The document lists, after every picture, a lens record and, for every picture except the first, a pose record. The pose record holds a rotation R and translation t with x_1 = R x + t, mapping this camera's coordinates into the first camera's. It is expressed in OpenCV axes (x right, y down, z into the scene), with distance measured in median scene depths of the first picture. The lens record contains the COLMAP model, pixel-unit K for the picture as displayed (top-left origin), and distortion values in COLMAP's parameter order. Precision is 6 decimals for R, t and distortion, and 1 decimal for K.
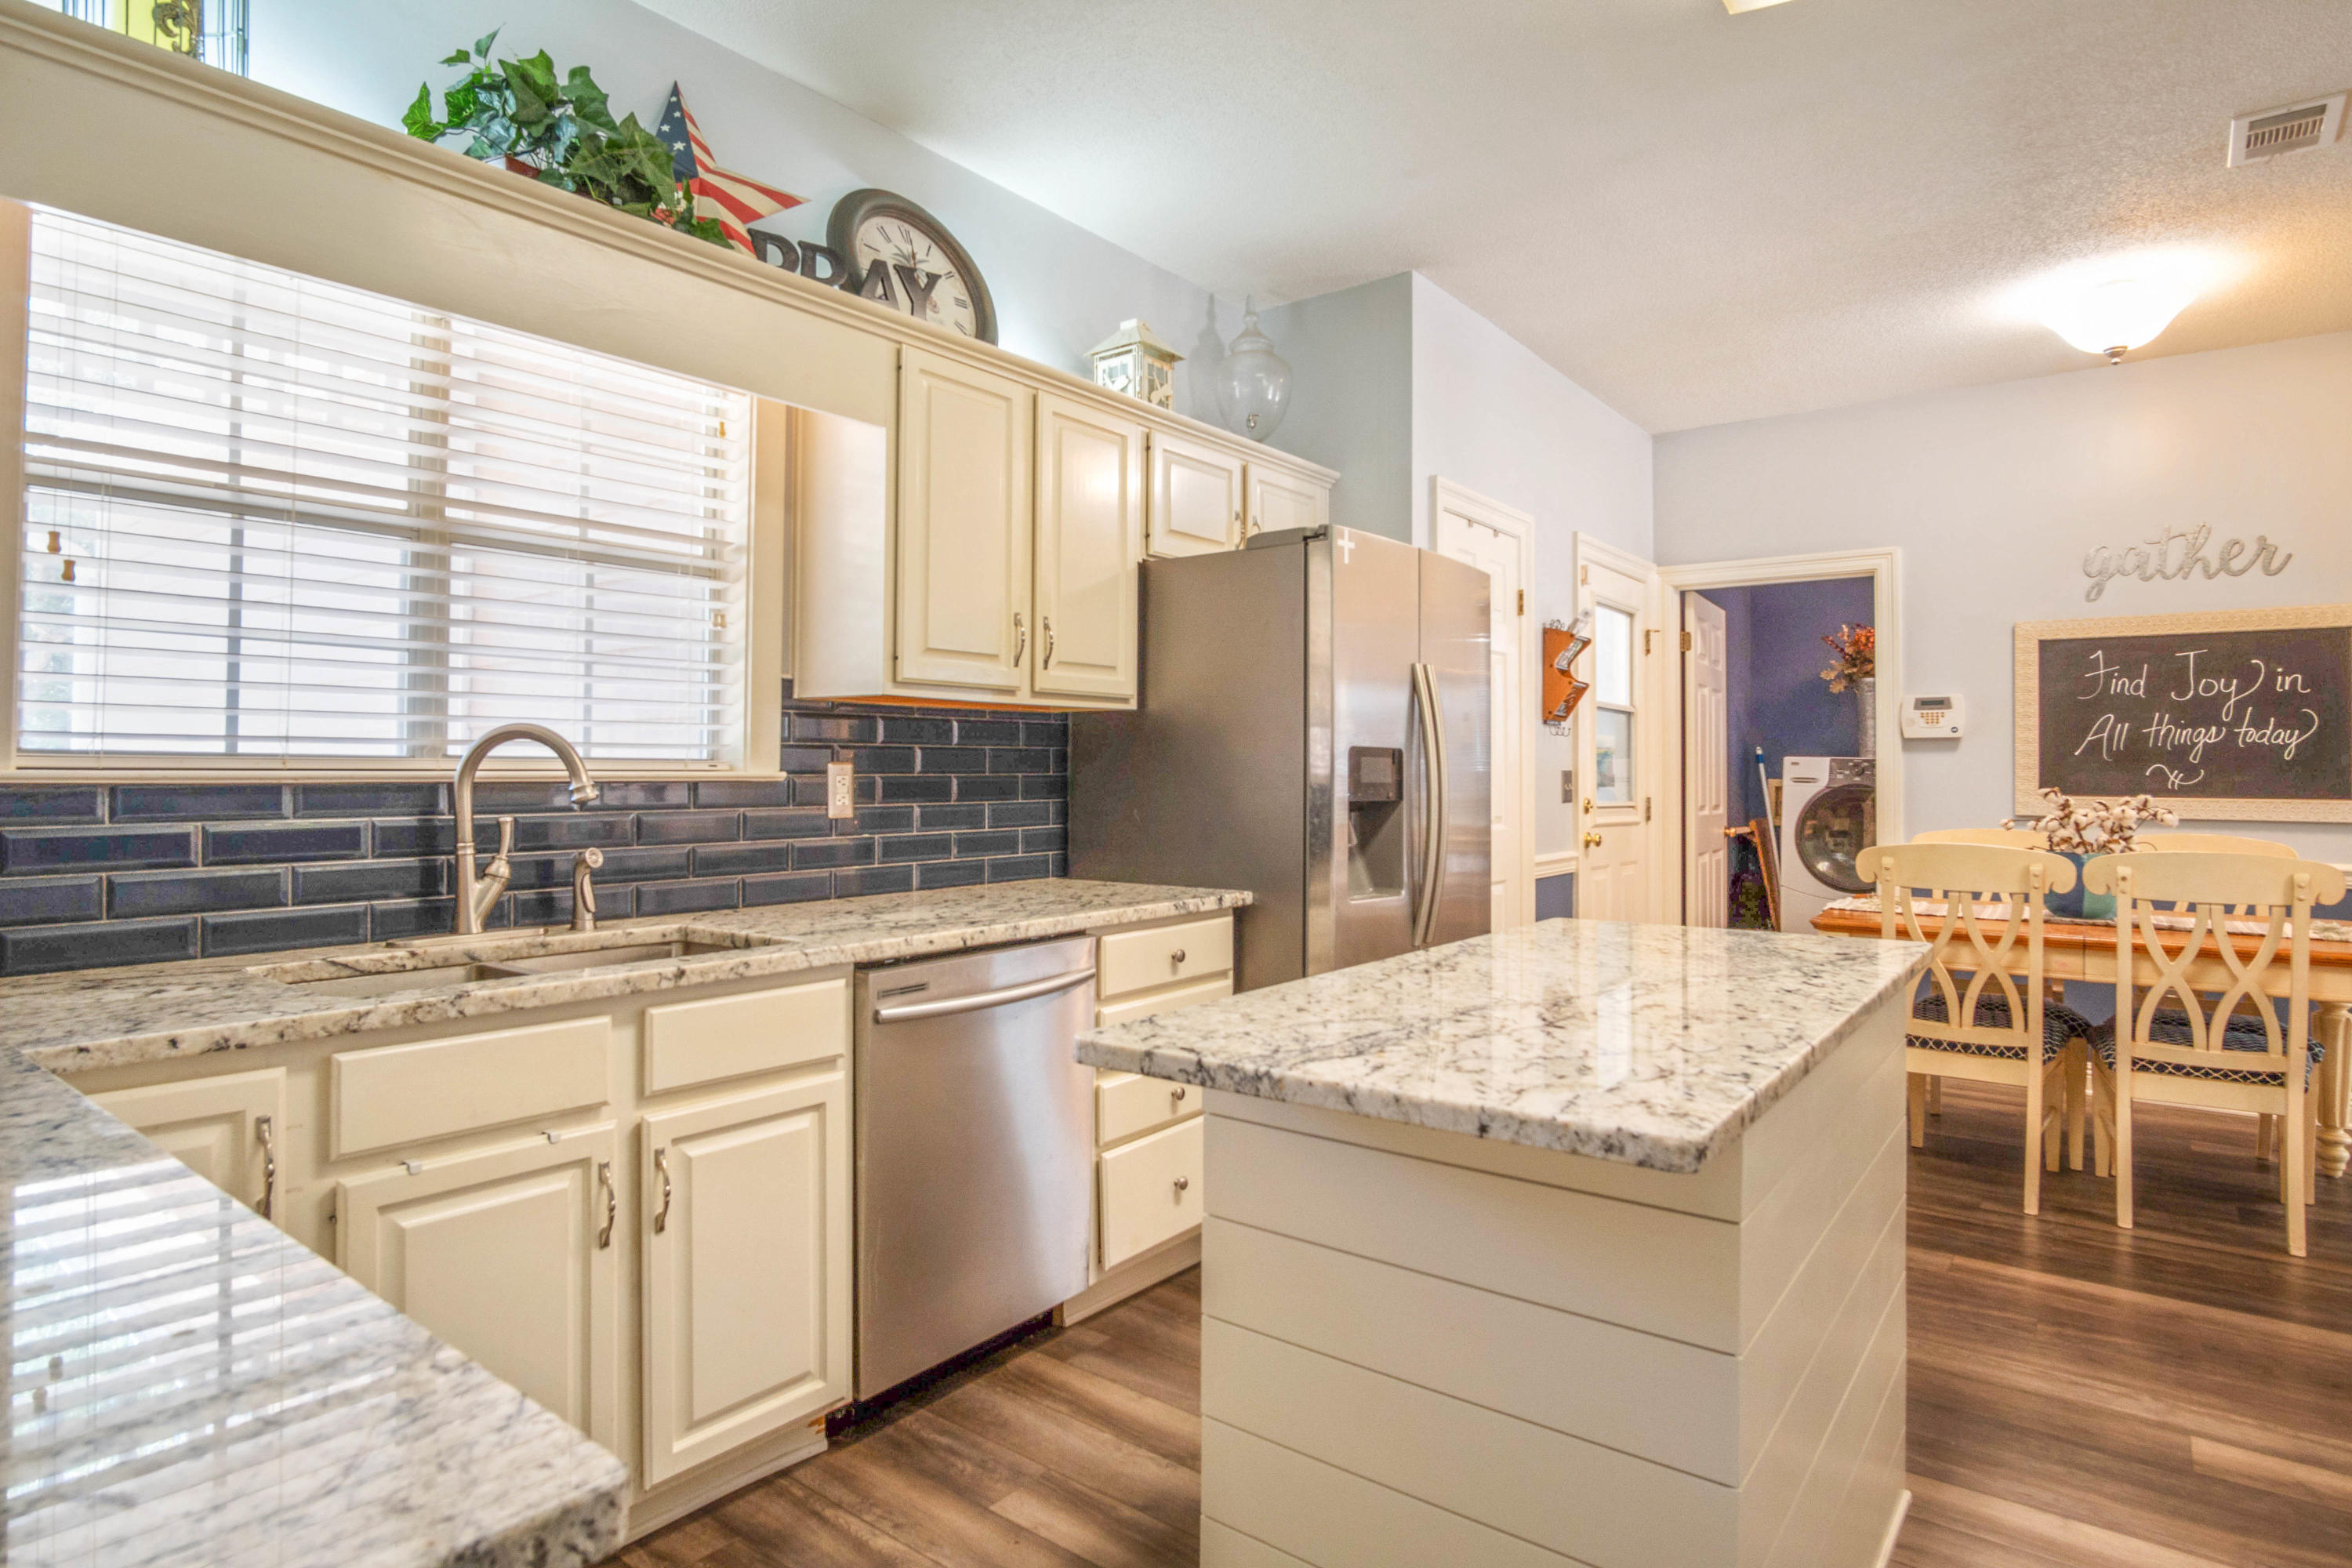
lens RADIAL K [[1255.5, 0, 1159.9], [0, 1255.5, 748.4], [0, 0, 1]] dist [-0.037029, 0.011403]
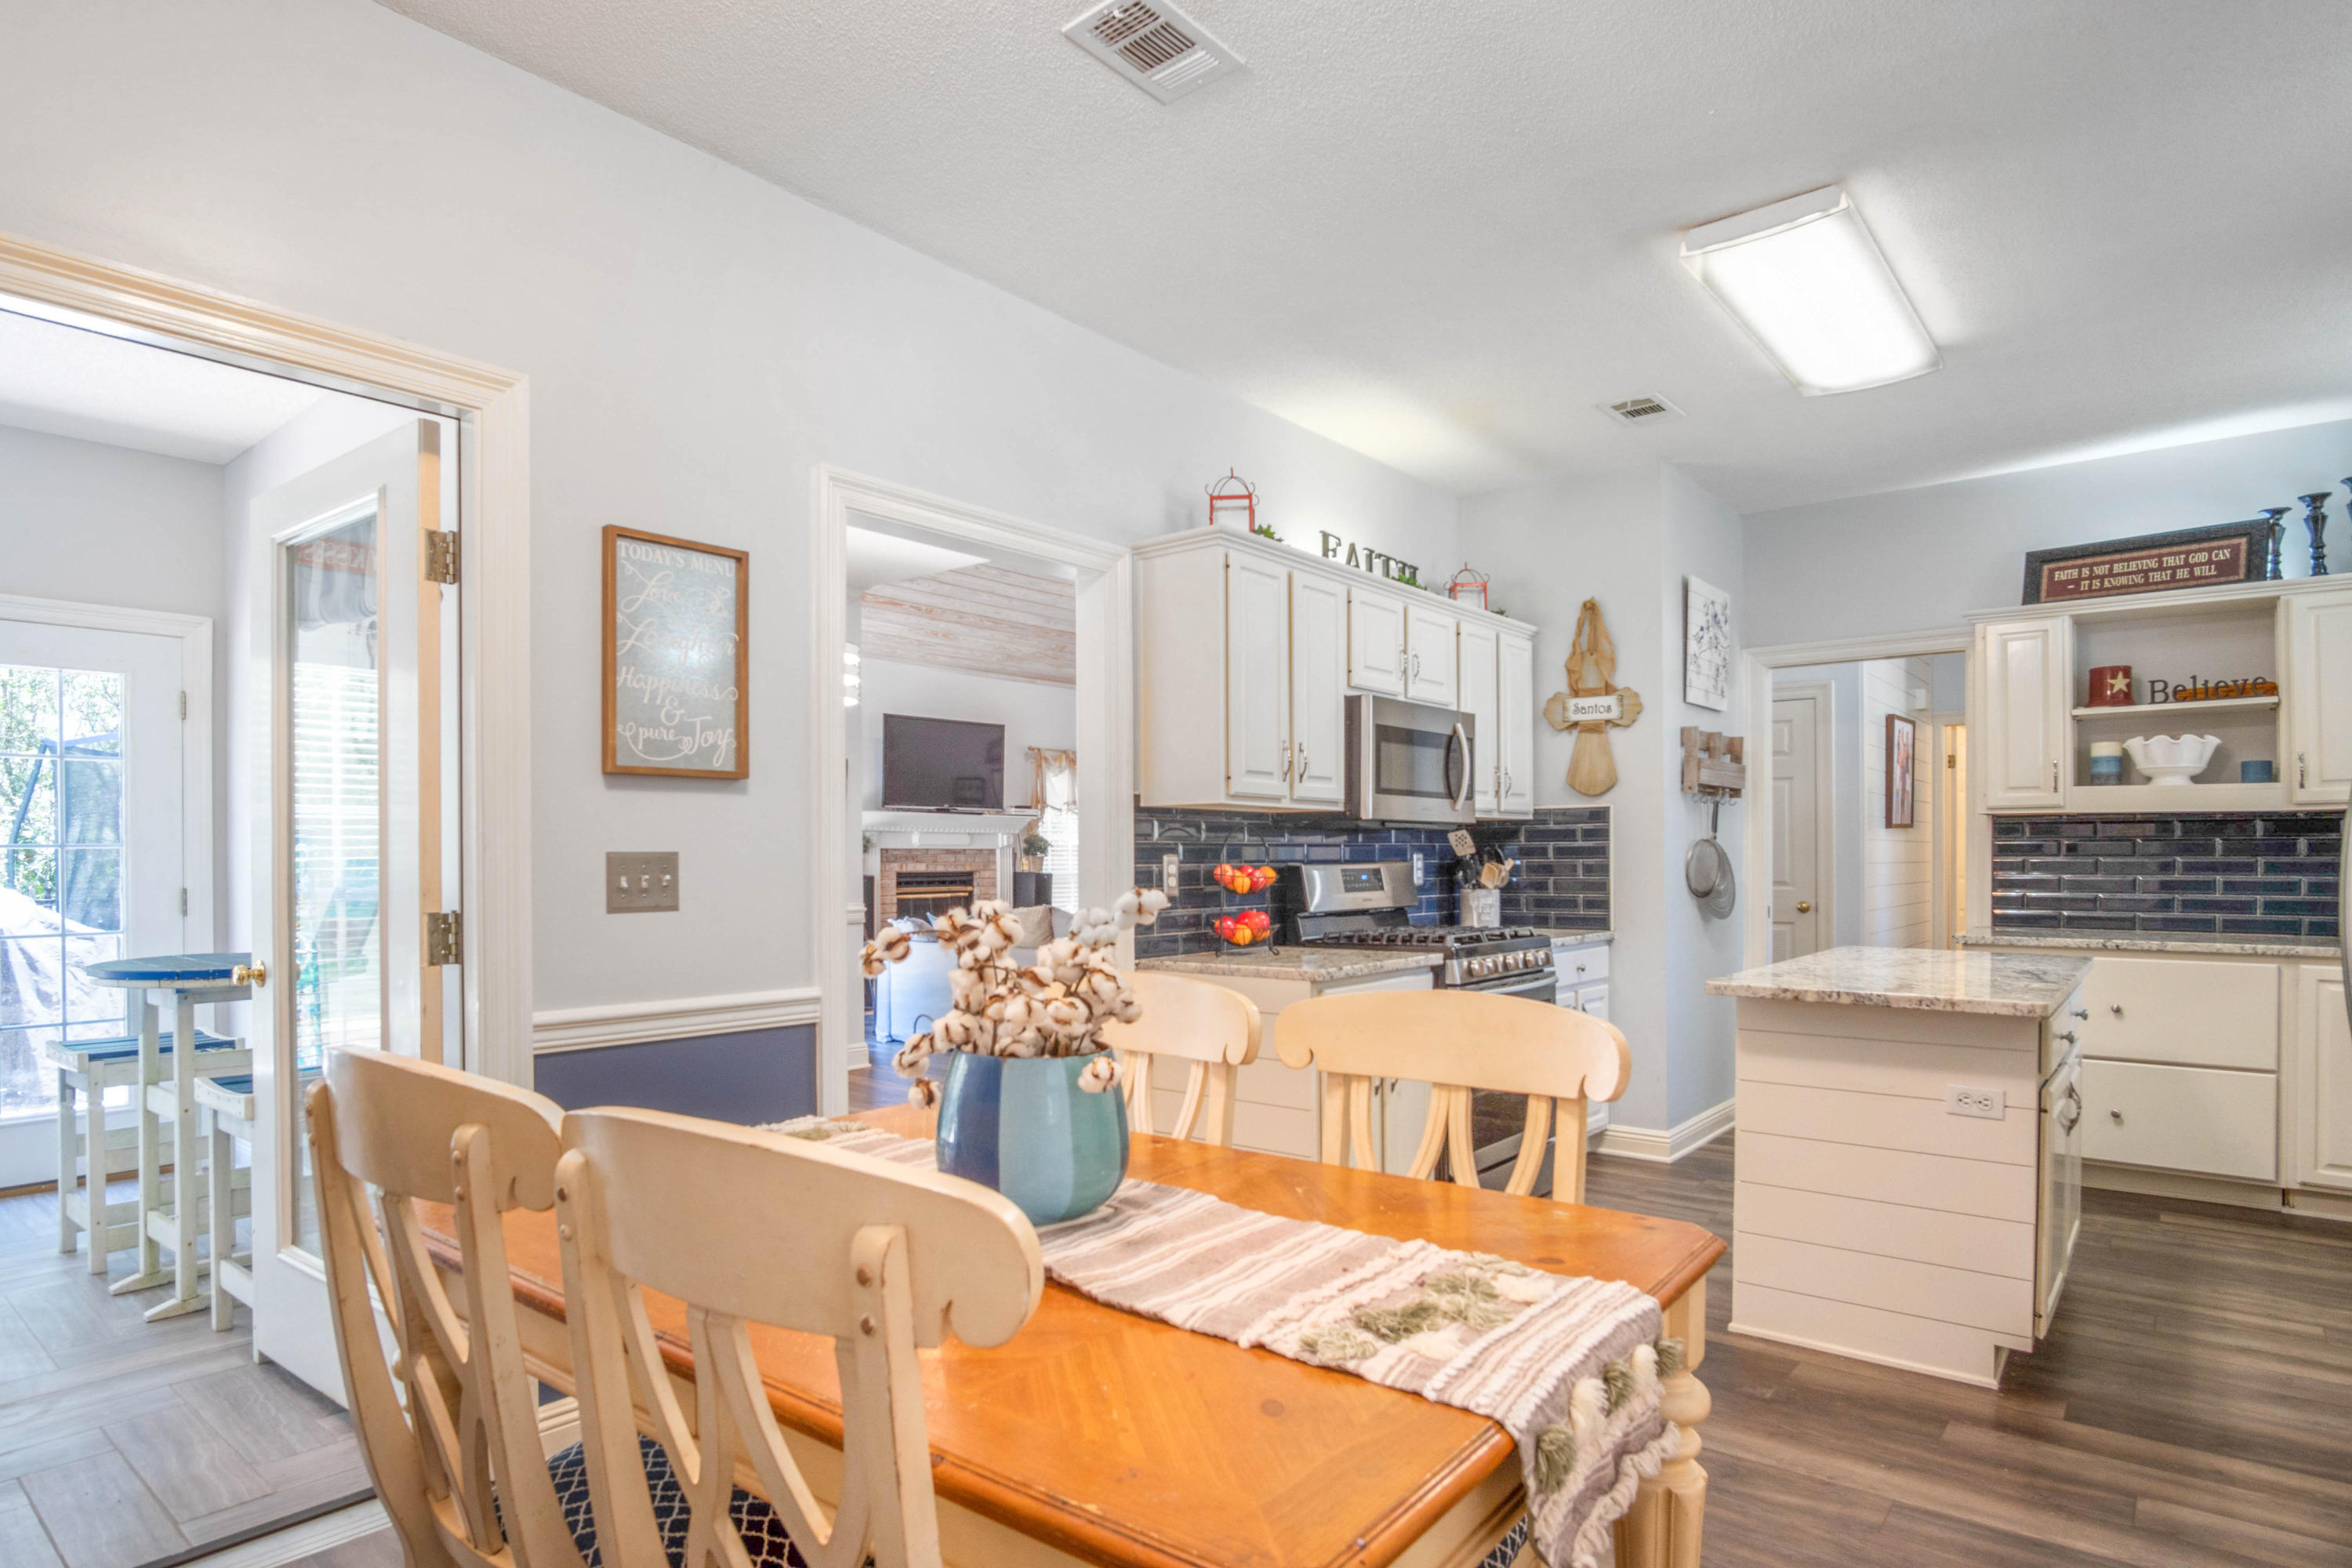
lens RADIAL K [[1255.5, 0, 1181.4], [0, 1255.5, 853.1], [0, 0, 1]] dist [-0.037029, 0.011403]
pose [[-0.999988, -0.002814, 0.004050, 0.982466], [-0.002894, 0.999798, -0.019887, 0.037816], [-0.003994, -0.019899, -0.999794, 1.942090]]
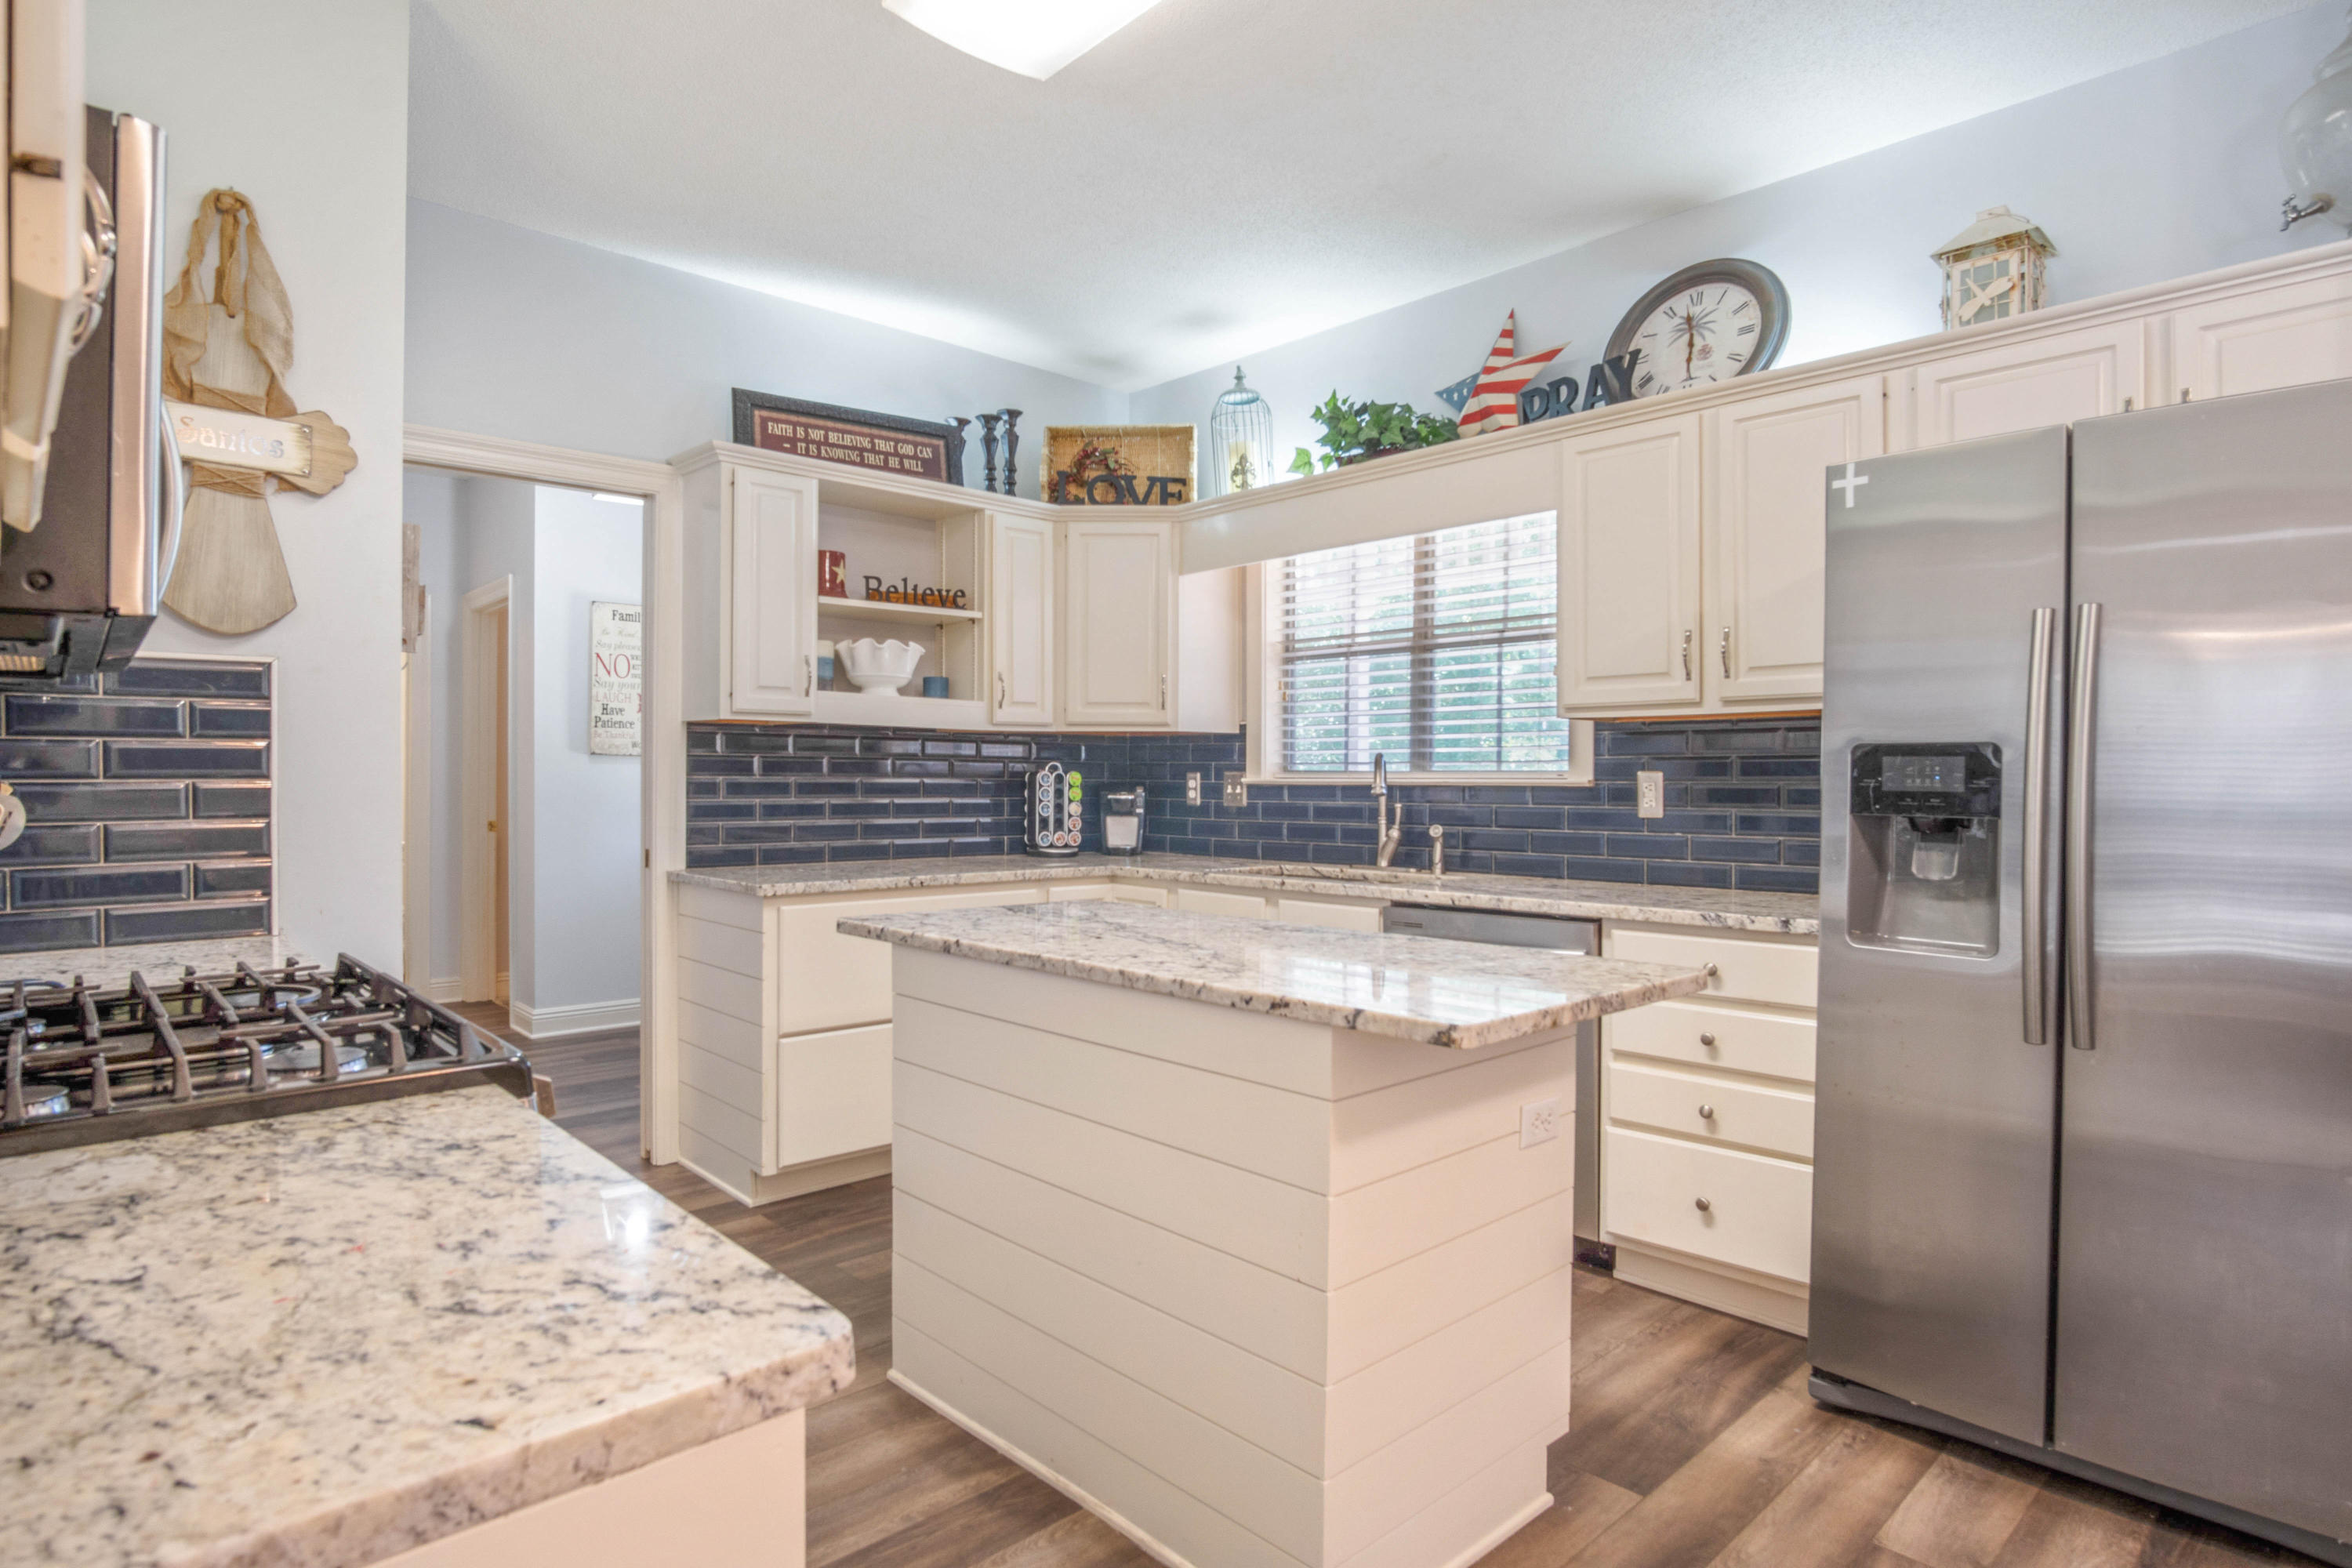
lens RADIAL K [[1255.5, 0, 1174.1], [0, 1255.5, 781.2], [0, 0, 1]] dist [-0.037029, 0.011403]
pose [[-0.151959, -0.003033, -0.988382, 1.090106], [0.012998, 0.999903, -0.005066, 0.022210], [0.988301, -0.013617, -0.151905, 0.793067]]
